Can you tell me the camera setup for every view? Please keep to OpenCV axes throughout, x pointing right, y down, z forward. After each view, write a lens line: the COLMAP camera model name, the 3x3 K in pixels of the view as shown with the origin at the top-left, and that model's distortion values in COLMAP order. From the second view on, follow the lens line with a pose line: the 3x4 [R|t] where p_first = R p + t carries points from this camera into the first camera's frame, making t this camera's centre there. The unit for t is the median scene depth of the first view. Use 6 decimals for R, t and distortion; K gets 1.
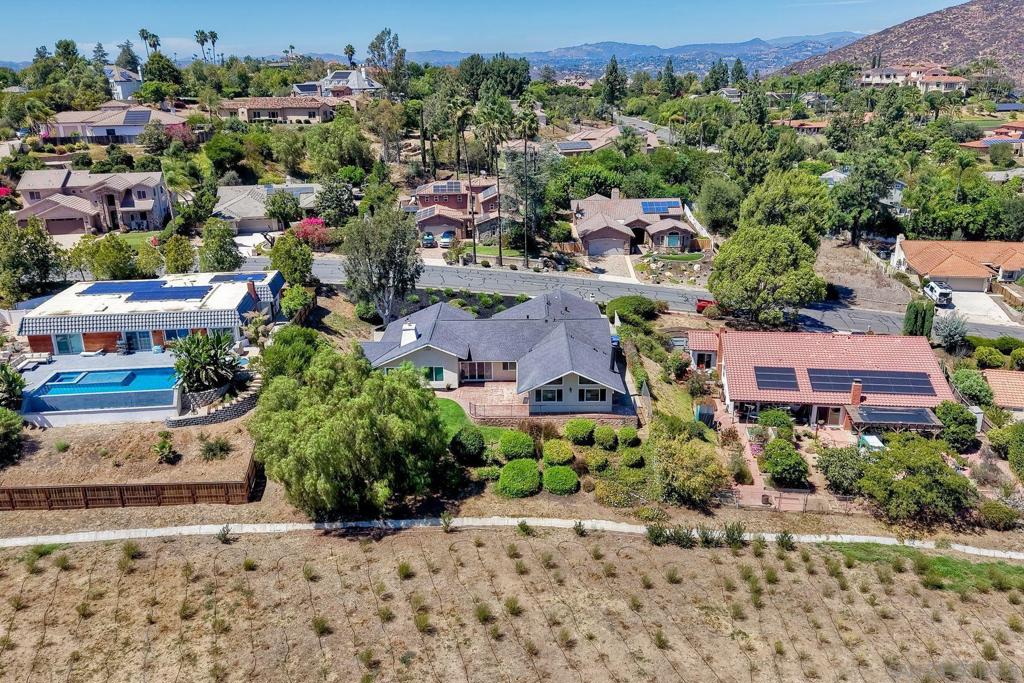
lens RADIAL K [[748.7, 0, 514.9], [0, 748.7, 339.5], [0, 0, 1]] dist [0.084418, -0.000710]
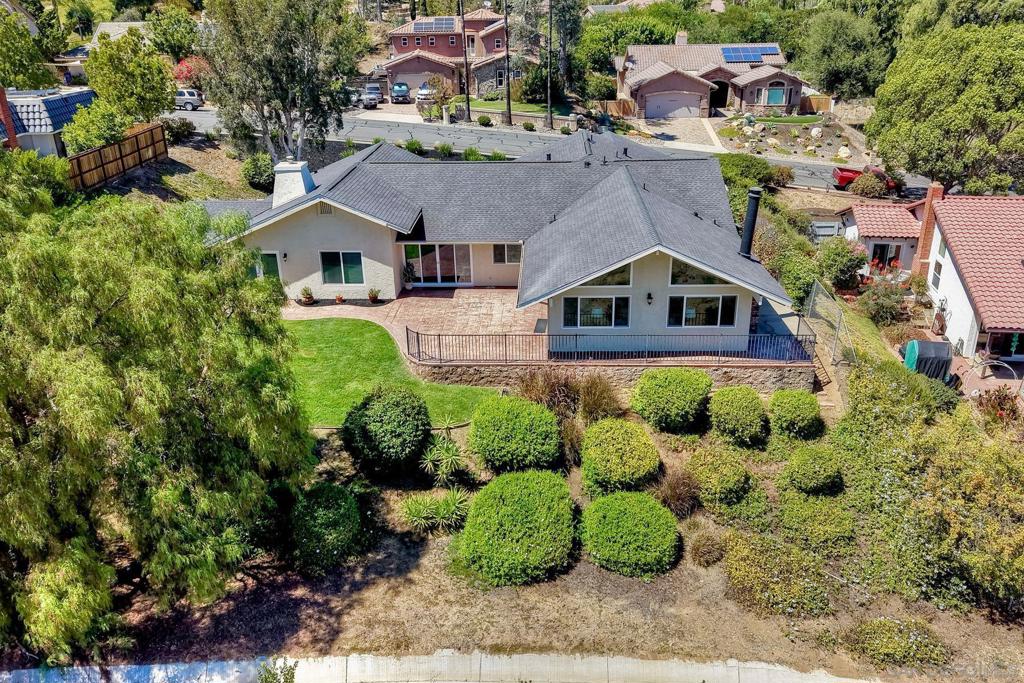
lens RADIAL K [[790.1, 0, 512.0], [0, 790.1, 341.5], [0, 0, 1]] dist [0.003598, -0.004770]
pose [[0.999371, 0.007343, -0.034706, 0.013503], [-0.004708, 0.997142, 0.075408, 0.056238], [0.035160, -0.075197, 0.996549, 0.539712]]
